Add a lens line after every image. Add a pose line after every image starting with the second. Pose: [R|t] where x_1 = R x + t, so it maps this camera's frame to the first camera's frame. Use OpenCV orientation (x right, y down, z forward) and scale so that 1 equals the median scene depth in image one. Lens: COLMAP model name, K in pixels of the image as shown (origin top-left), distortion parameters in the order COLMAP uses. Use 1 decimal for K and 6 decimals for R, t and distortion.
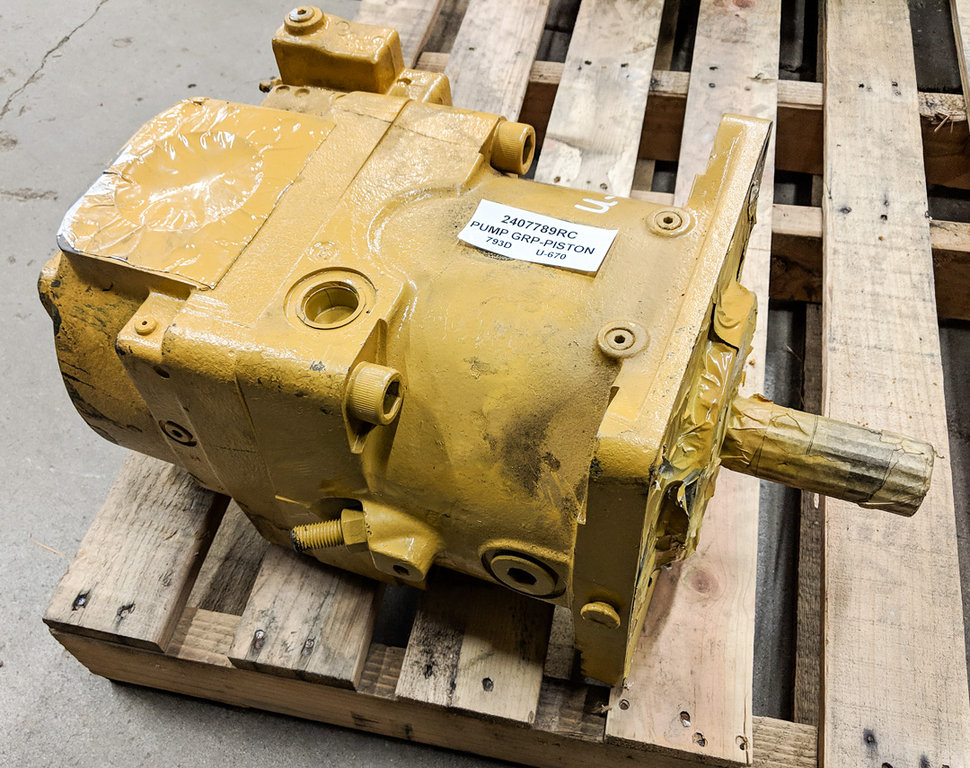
lens RADIAL K [[845.0, 0, 484.3], [0, 845.0, 426.2], [0, 0, 1]] dist [0.068339, -0.137303]
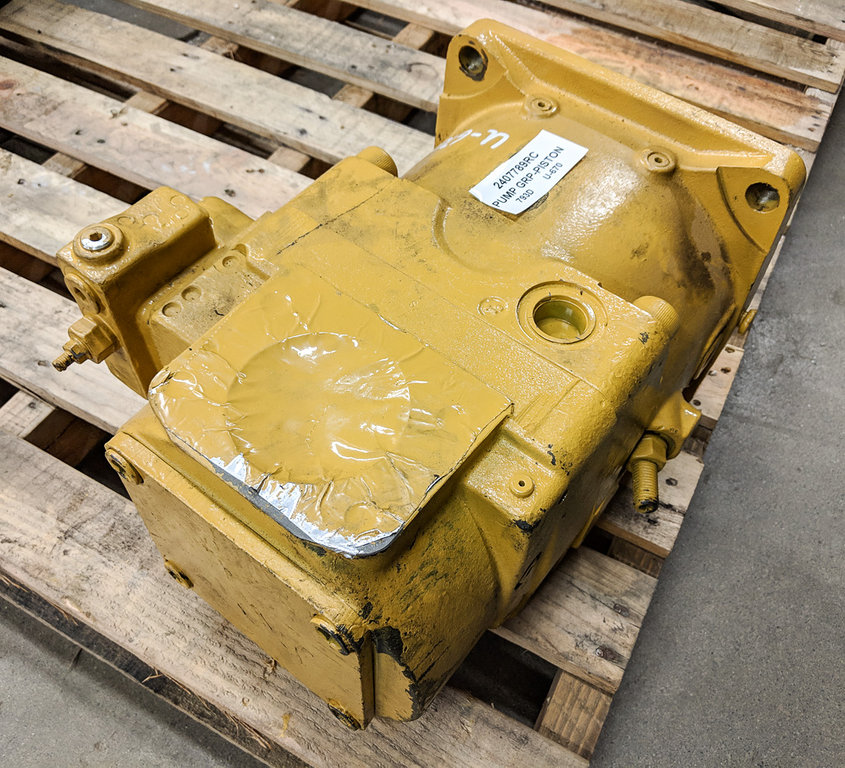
lens RADIAL K [[773.8, 0, 385.4], [0, 773.8, 384.7], [0, 0, 1]] dist [0.008755, -0.004568]
pose [[0.301210, -0.732786, 0.610161, -0.715929], [0.756913, 0.572917, 0.314402, -0.452097], [-0.579962, 0.367137, 0.727224, 0.379782]]
